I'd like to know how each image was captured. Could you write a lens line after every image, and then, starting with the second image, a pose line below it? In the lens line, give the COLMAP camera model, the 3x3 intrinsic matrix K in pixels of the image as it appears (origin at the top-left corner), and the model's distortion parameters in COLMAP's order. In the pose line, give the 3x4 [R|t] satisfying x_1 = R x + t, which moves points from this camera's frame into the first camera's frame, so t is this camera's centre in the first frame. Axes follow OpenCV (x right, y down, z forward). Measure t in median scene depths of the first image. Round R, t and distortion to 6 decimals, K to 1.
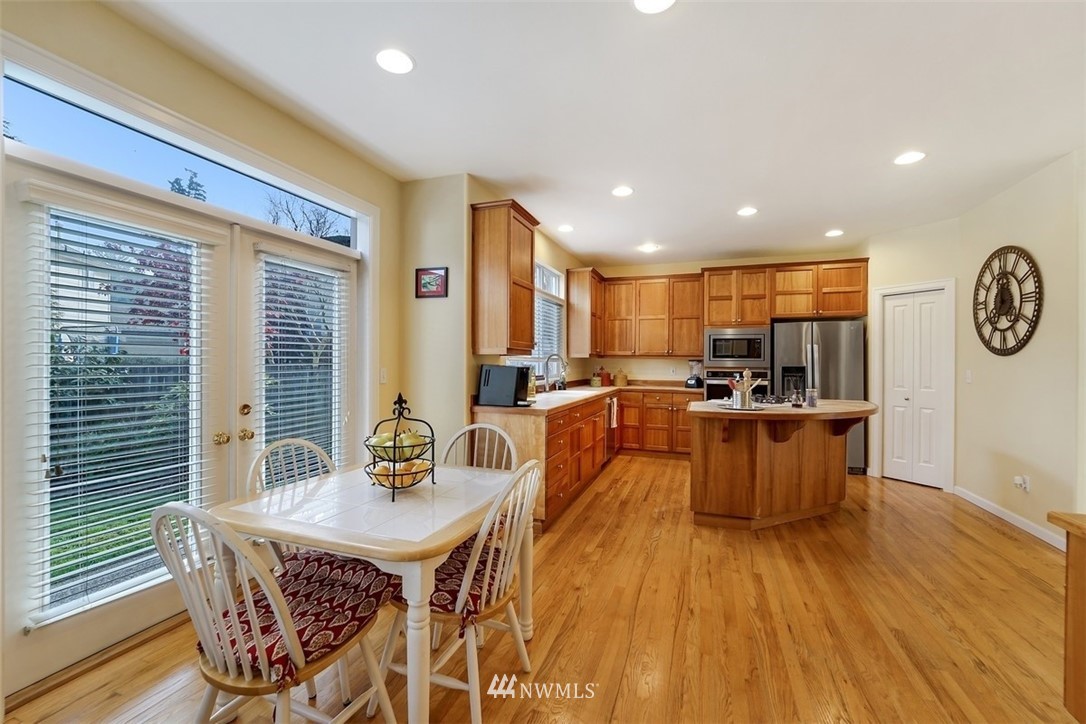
lens RADIAL K [[449.6, 0, 543.0], [0, 449.6, 362.0], [0, 0, 1]] dist [-0.002203, -0.000550]
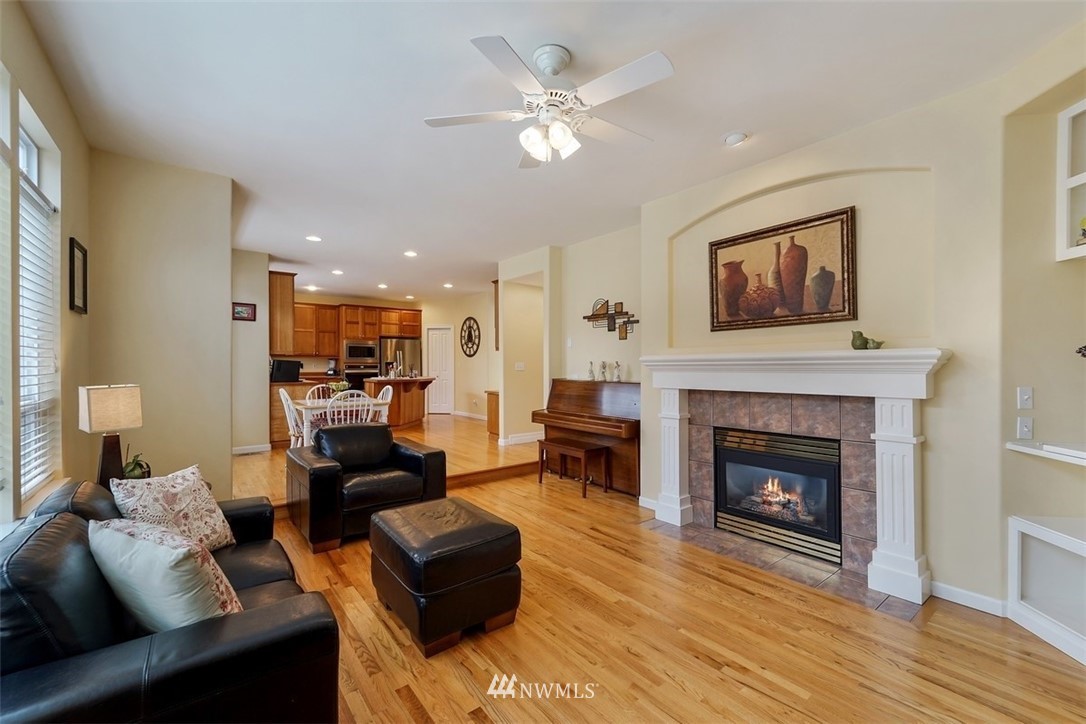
lens RADIAL K [[452.5, 0, 548.0], [0, 452.5, 359.4], [0, 0, 1]] dist [-0.002968, -0.000753]
pose [[0.528812, 0.003253, 0.848733, -0.779060], [0.003884, 0.999973, -0.006252, 0.013919], [-0.848730, 0.006603, 0.528785, -0.631643]]
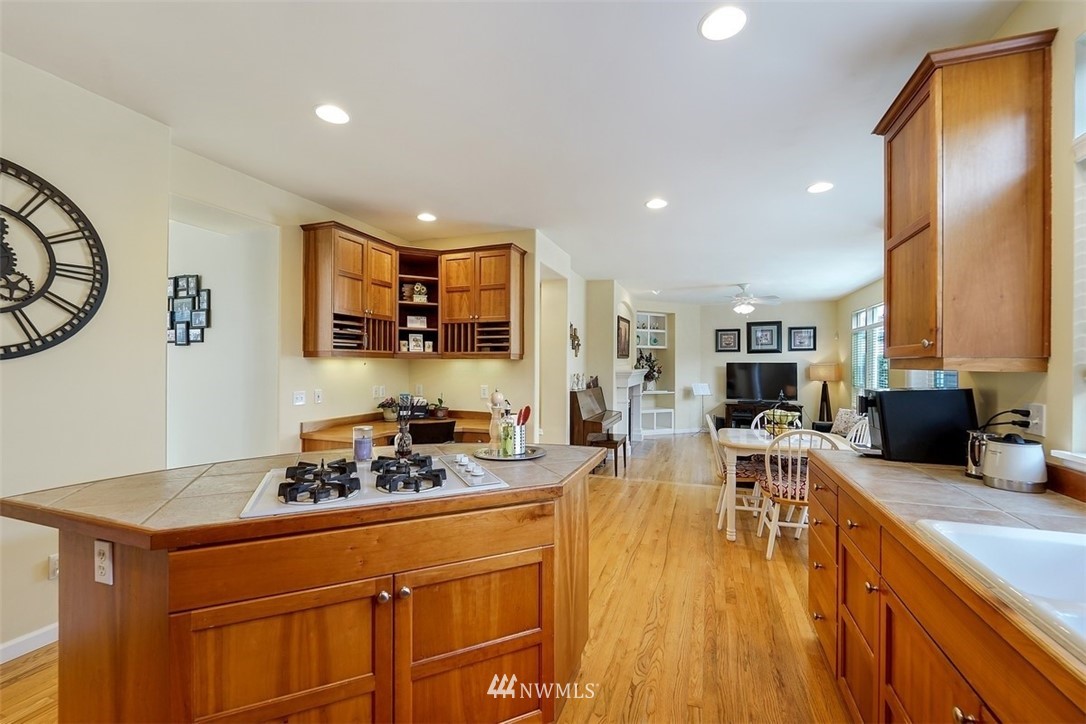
lens RADIAL K [[449.6, 0, 543.0], [0, 449.6, 362.0], [0, 0, 1]] dist [-0.002203, -0.000550]
pose [[-0.999965, -0.007399, 0.003977, 0.276538], [-0.007430, 0.999943, -0.007642, -0.009940], [-0.003920, -0.007671, -0.999963, 1.129273]]
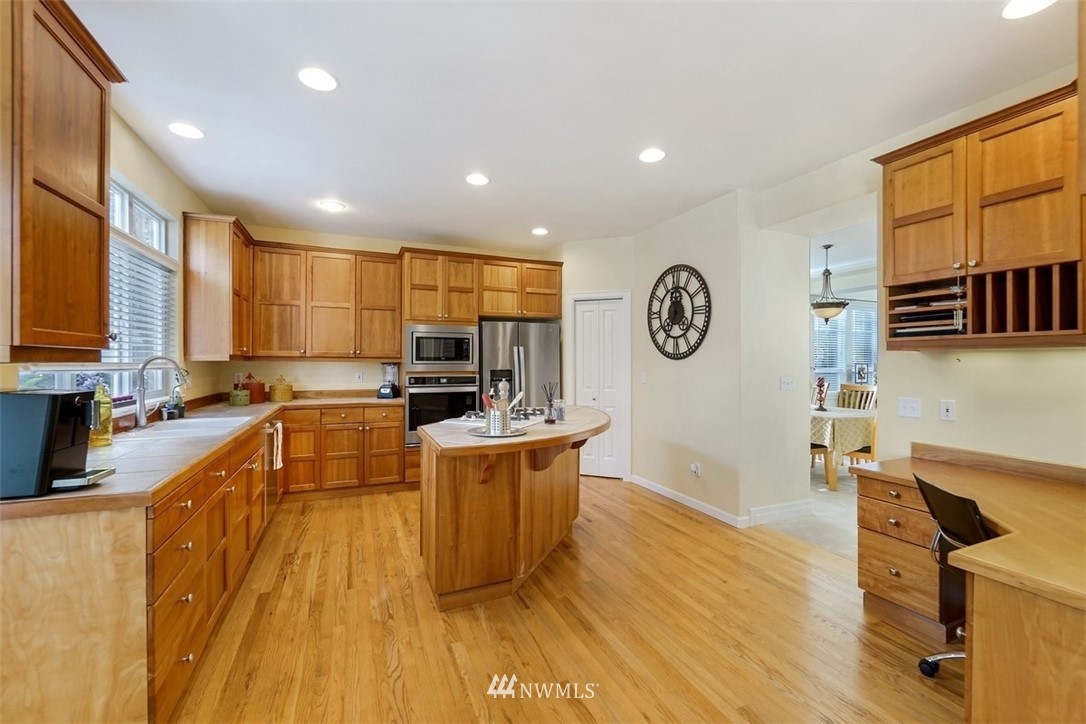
lens RADIAL K [[452.5, 0, 548.0], [0, 452.5, 359.4], [0, 0, 1]] dist [-0.002968, -0.000753]
pose [[0.727998, -0.003810, 0.685569, -0.006803], [0.004085, 0.999991, 0.001220, -0.012953], [-0.685567, 0.001913, 0.728007, 0.284238]]
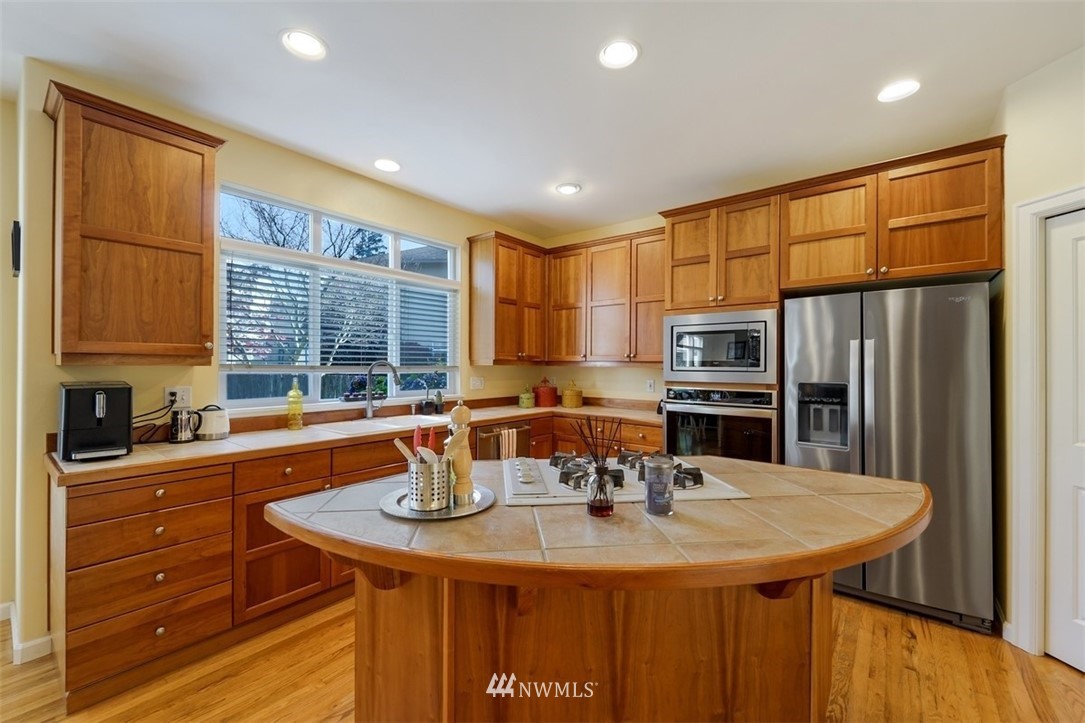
lens RADIAL K [[441.3, 0, 543.8], [0, 441.3, 364.1], [0, 0, 1]] dist [0.001964, 0.000047]
pose [[0.946891, -0.002221, -0.321546, 0.457766], [0.001067, 0.999992, -0.003767, -0.010965], [0.321552, 0.003224, 0.946886, 0.471924]]
